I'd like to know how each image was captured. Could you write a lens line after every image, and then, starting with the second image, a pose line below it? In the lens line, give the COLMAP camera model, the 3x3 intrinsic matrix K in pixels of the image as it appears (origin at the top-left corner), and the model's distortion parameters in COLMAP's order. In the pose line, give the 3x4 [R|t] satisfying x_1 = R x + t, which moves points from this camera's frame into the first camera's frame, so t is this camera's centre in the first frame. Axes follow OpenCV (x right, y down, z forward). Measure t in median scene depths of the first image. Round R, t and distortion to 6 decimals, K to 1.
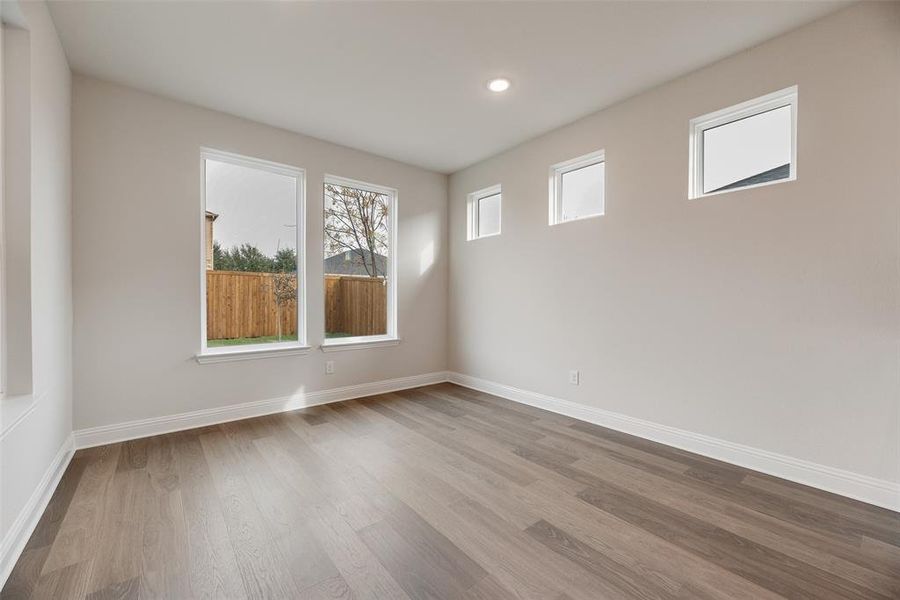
lens RADIAL K [[360.1, 0, 452.3], [0, 360.1, 302.7], [0, 0, 1]] dist [-0.000584, -0.000214]
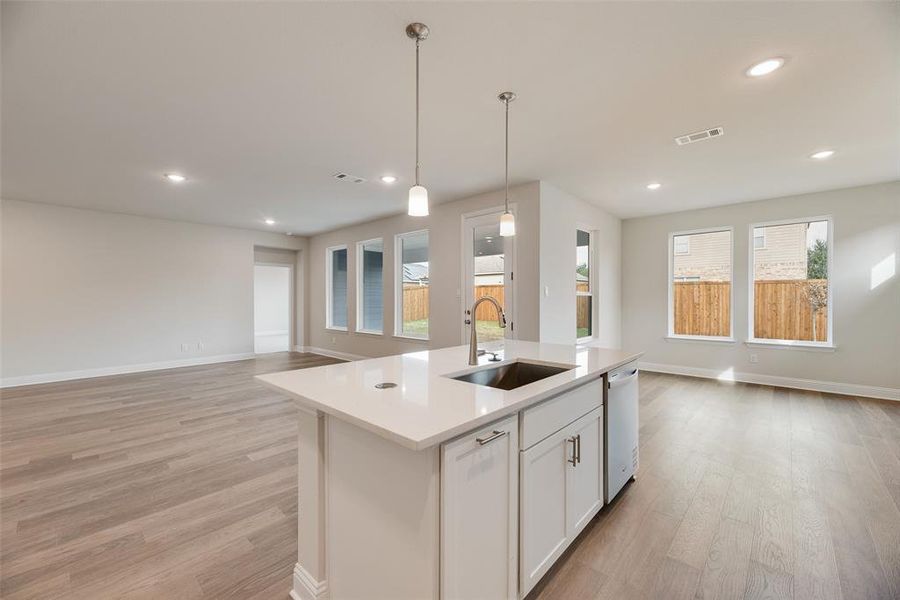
lens RADIAL K [[361.8, 0, 450.6], [0, 361.8, 297.5], [0, 0, 1]] dist [-0.001005, -0.000286]
pose [[0.136618, -0.004837, -0.990612, 0.355340], [-0.011011, 0.999919, -0.006401, -0.015357], [0.990563, 0.011782, 0.136553, -0.151769]]
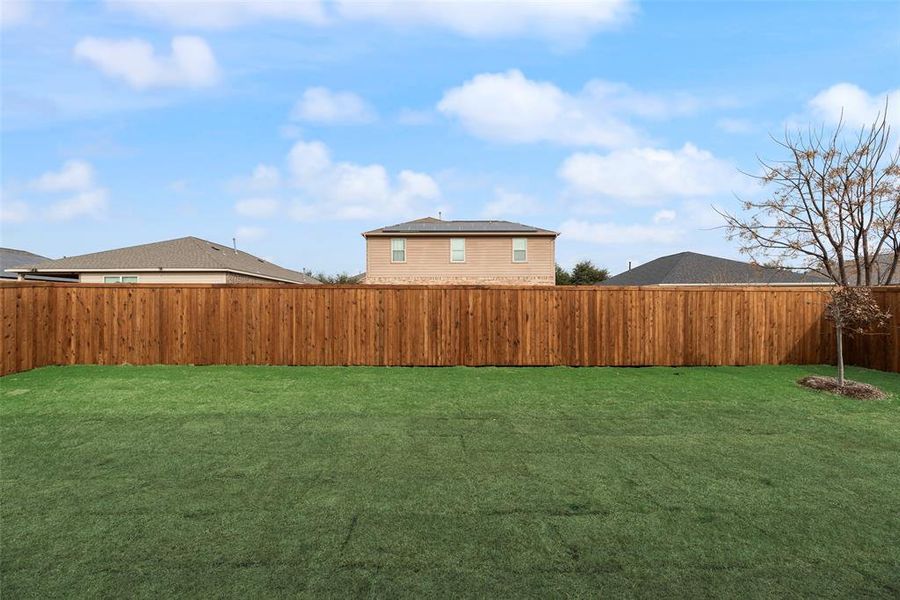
lens RADIAL K [[360.1, 0, 452.3], [0, 360.1, 302.7], [0, 0, 1]] dist [-0.000584, -0.000214]
pose [[0.783066, -0.017110, -0.621703, -0.568664], [0.000512, 0.999639, -0.026866, -0.026677], [0.621938, 0.020719, 0.782792, -0.050481]]
